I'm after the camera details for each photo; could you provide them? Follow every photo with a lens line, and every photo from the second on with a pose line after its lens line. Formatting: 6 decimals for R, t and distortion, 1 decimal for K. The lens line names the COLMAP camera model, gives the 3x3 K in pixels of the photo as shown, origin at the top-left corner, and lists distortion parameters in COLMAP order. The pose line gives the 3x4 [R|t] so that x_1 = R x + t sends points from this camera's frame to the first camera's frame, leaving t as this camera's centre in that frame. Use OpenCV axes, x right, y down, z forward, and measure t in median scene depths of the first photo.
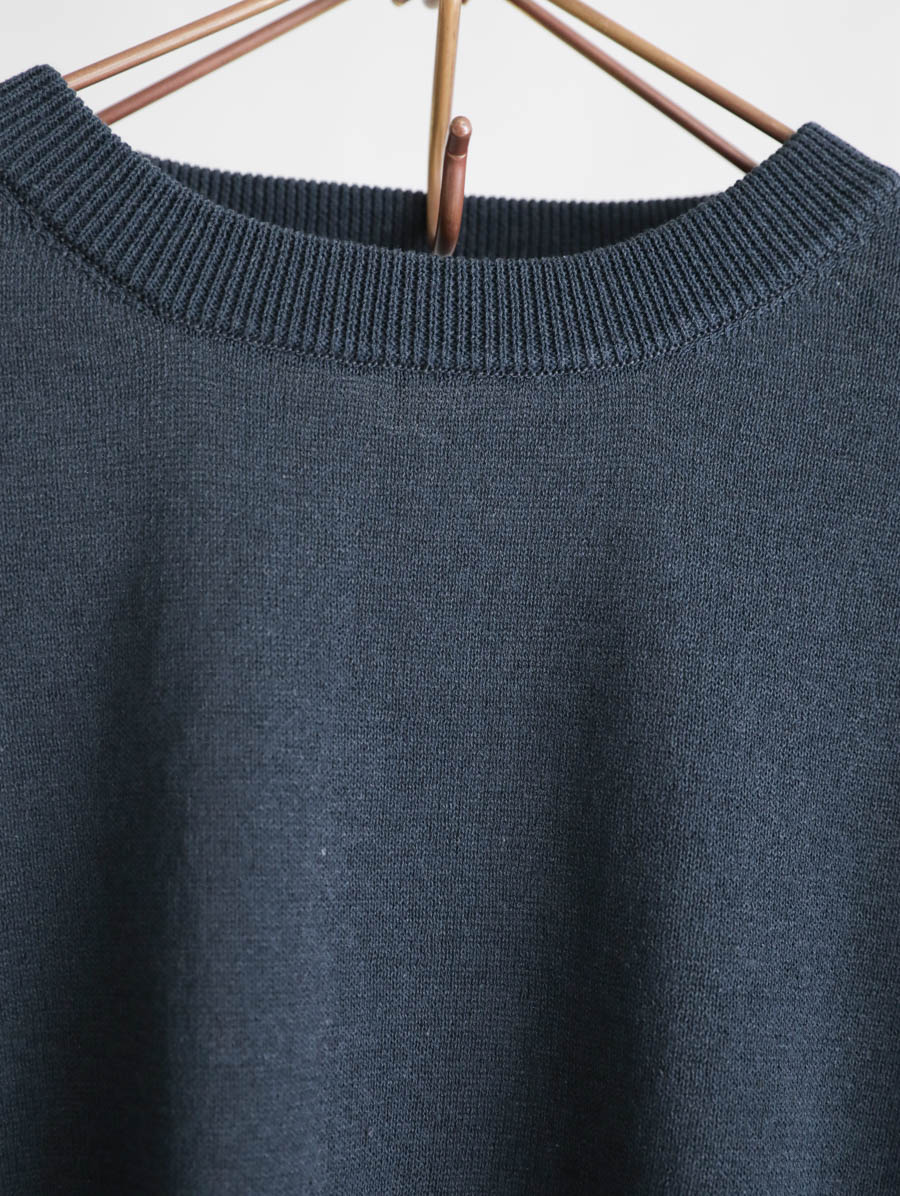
lens RADIAL K [[1663.0, 0, 450.0], [0, 1663.0, 598.0], [0, 0, 1]] dist [0.028924, 0.058595]
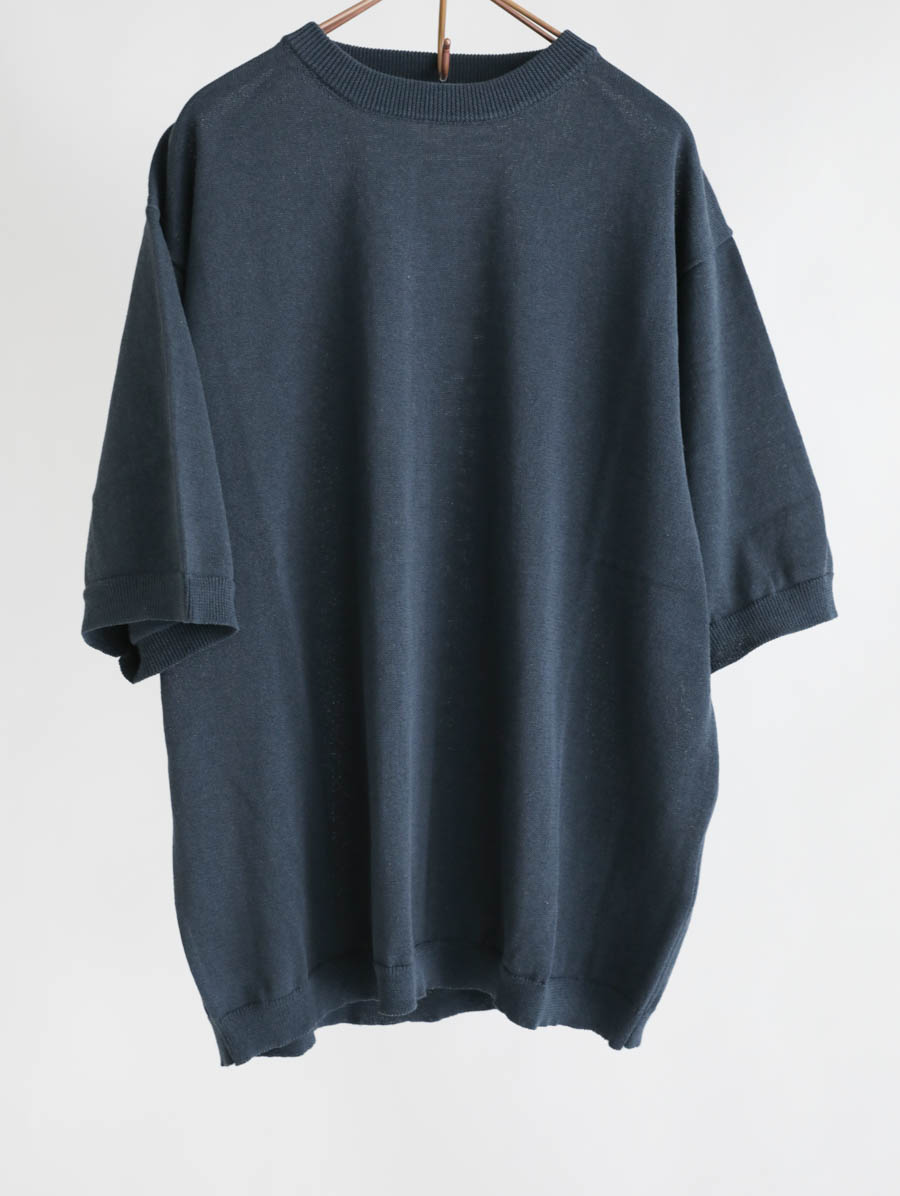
lens RADIAL K [[1663.0, 0, 450.0], [0, 1663.0, 598.0], [0, 0, 1]] dist [0.028924, 0.058595]
pose [[0.999673, -0.013235, -0.021858, 0.065820], [0.017038, 0.982741, 0.184202, 0.167062], [0.019043, -0.184515, 0.982645, -2.265944]]
